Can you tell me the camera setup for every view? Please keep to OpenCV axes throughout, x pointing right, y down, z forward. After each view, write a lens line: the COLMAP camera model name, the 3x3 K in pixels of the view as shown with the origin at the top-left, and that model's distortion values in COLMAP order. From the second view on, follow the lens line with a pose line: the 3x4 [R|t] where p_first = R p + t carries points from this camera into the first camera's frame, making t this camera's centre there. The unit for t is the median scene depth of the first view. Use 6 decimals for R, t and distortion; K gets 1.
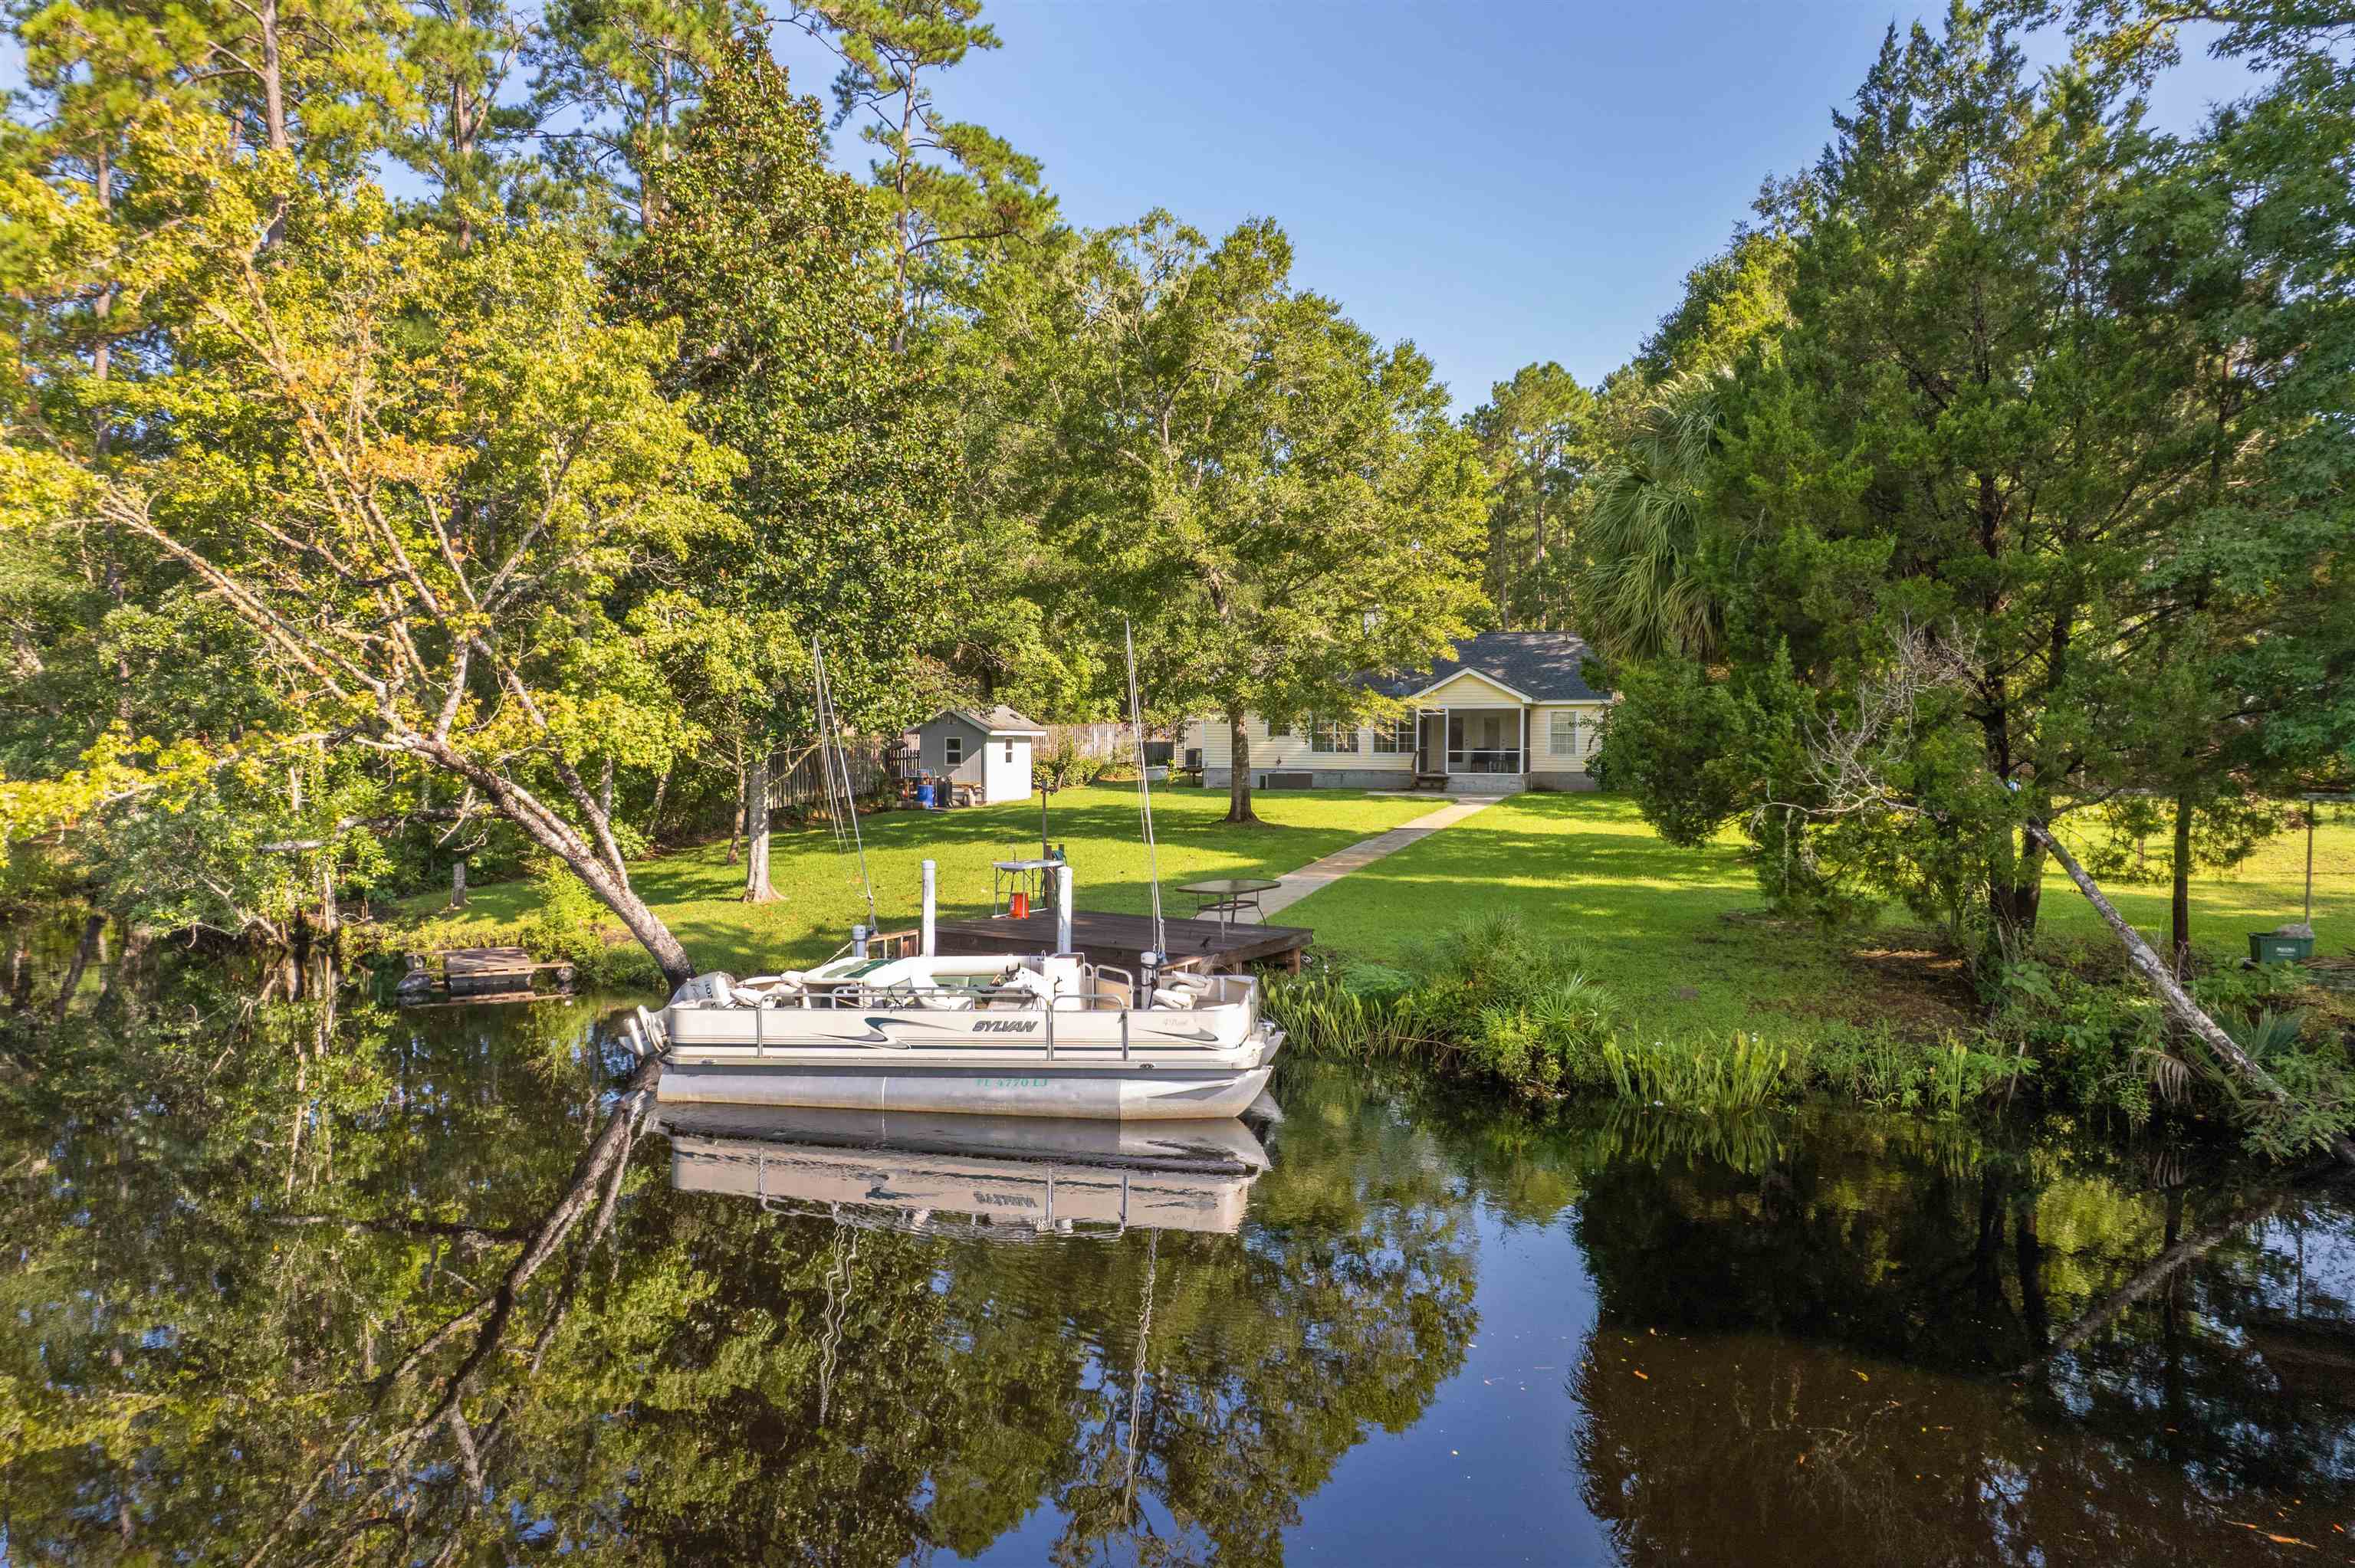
lens RADIAL K [[1512.3, 0, 1185.2], [0, 1512.3, 794.3], [0, 0, 1]] dist [-0.084523, 0.078312]
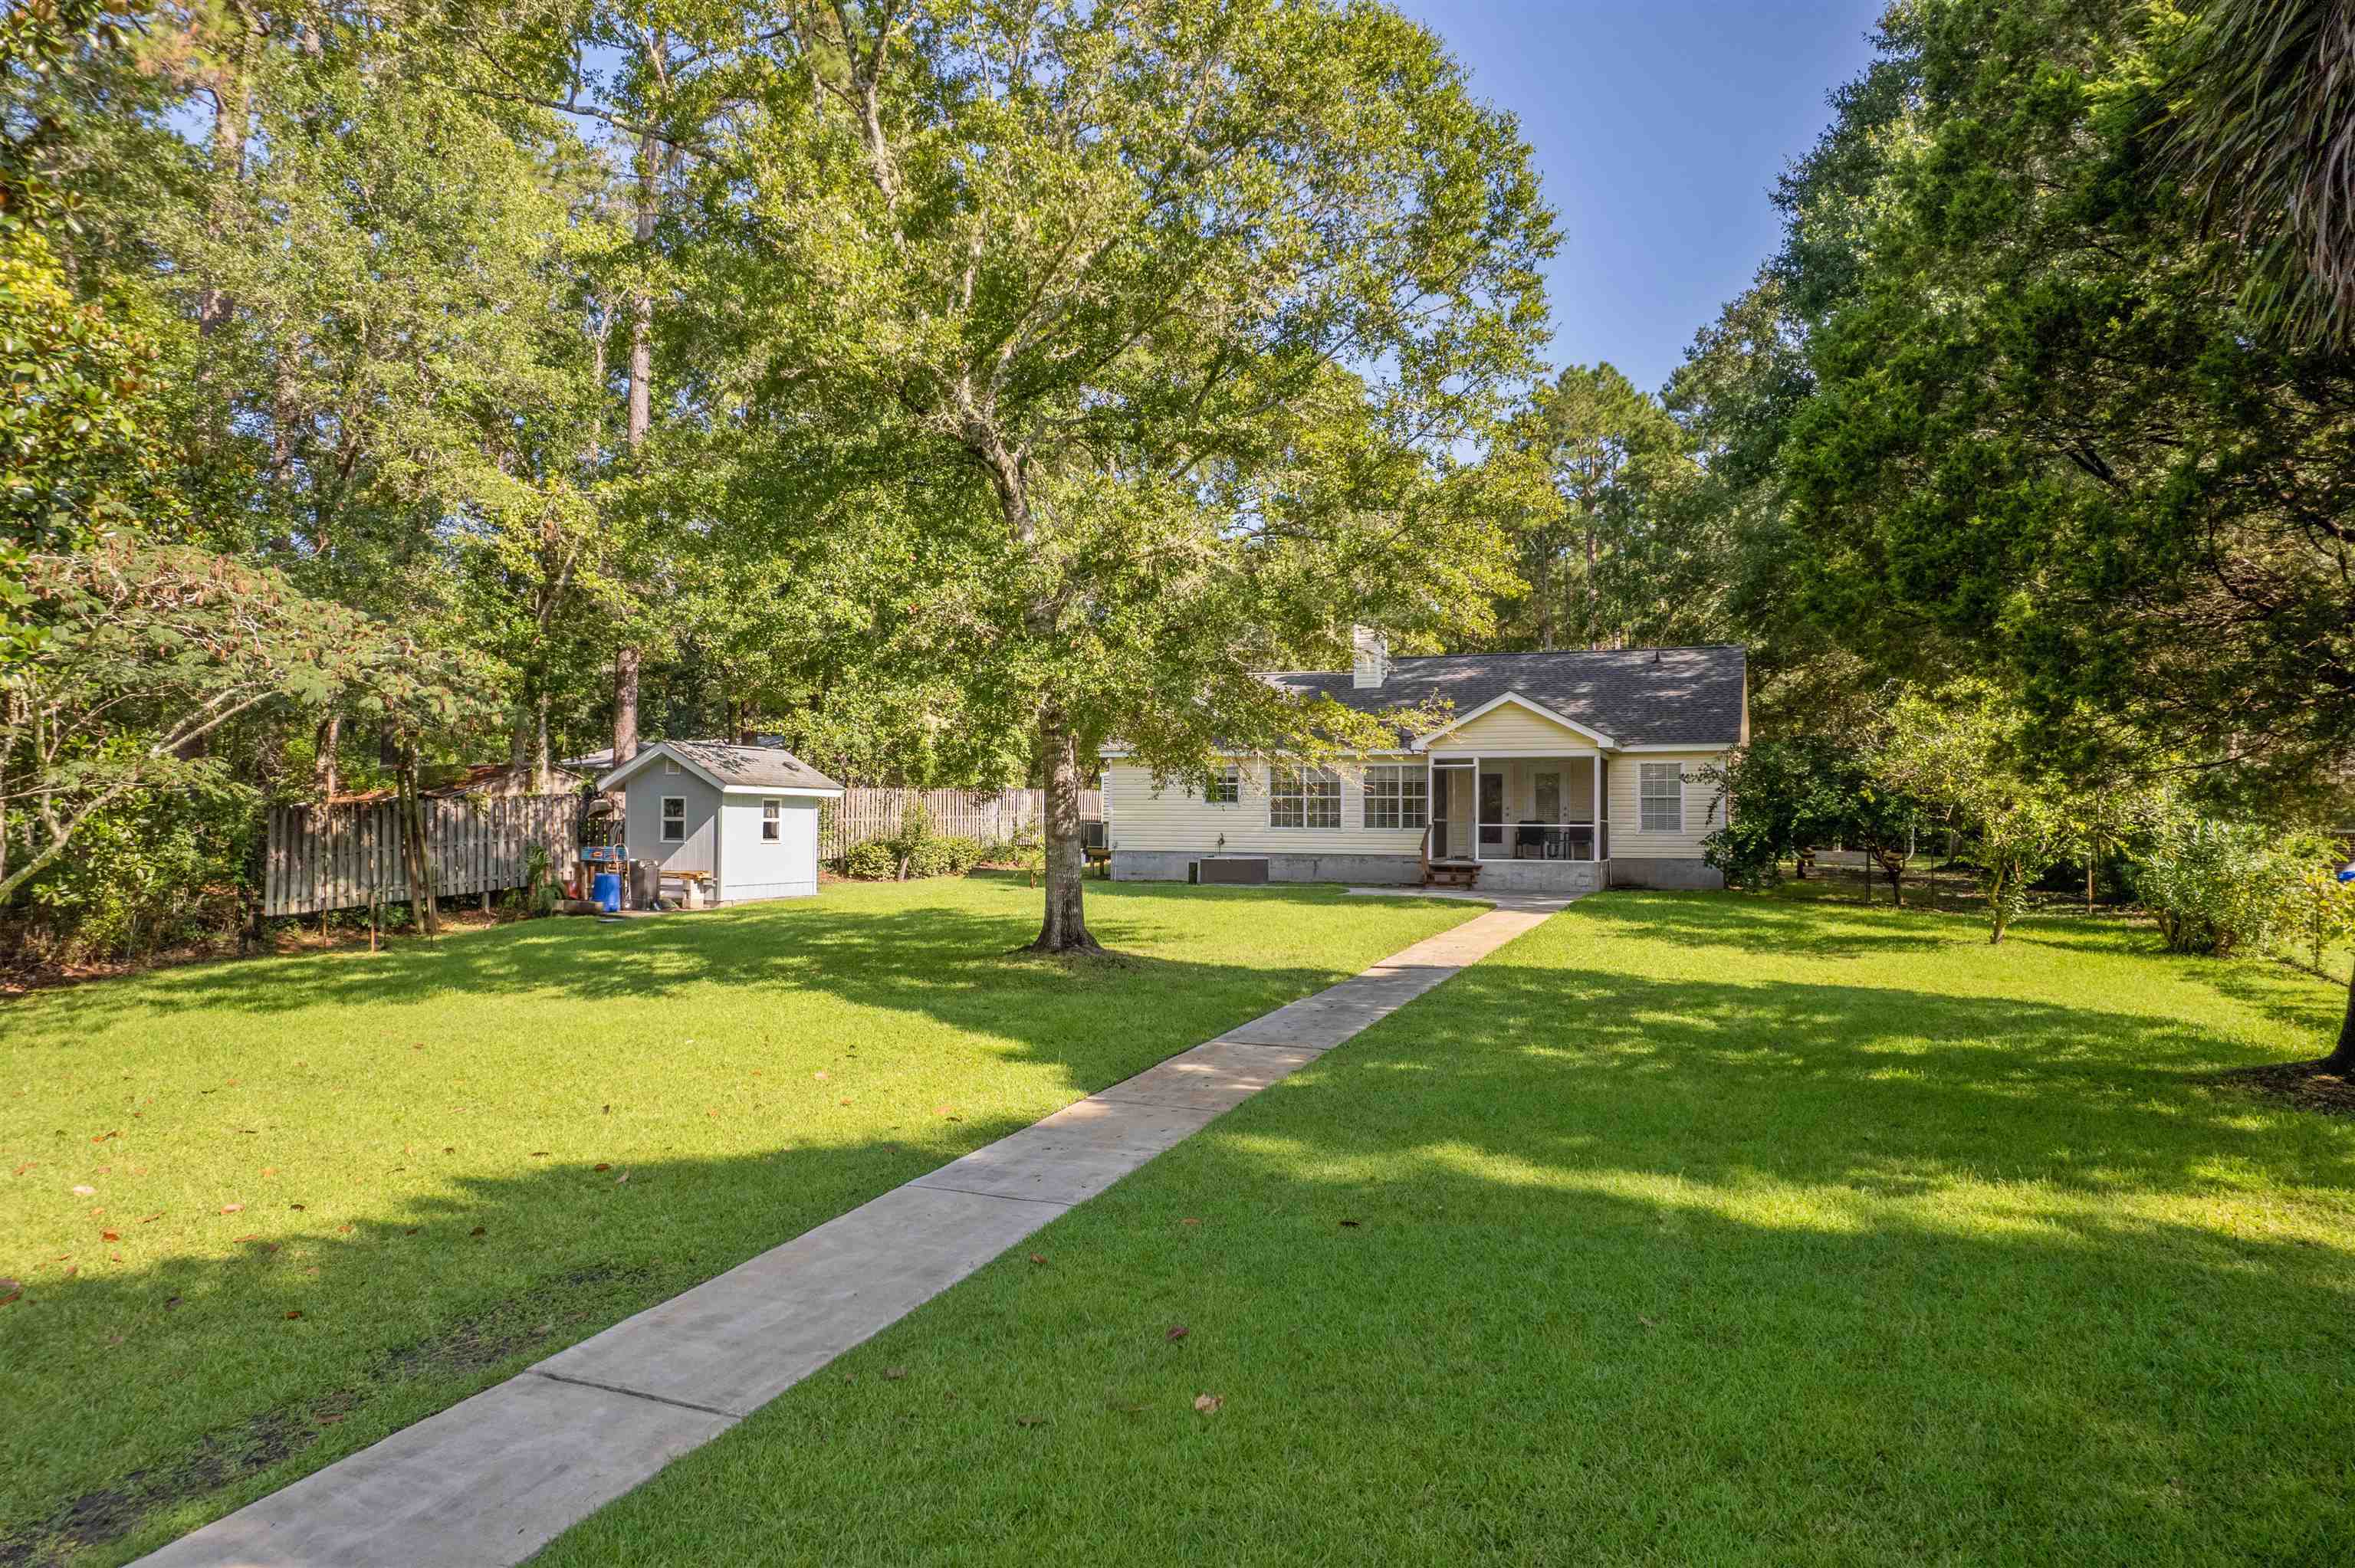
lens RADIAL K [[1512.3, 0, 1185.2], [0, 1512.3, 794.3], [0, 0, 1]] dist [-0.084523, 0.078312]
pose [[0.999780, 0.003353, -0.020705, 0.132316], [-0.004569, 0.998250, -0.058959, -0.007493], [0.020471, 0.059041, 0.998046, 0.755433]]
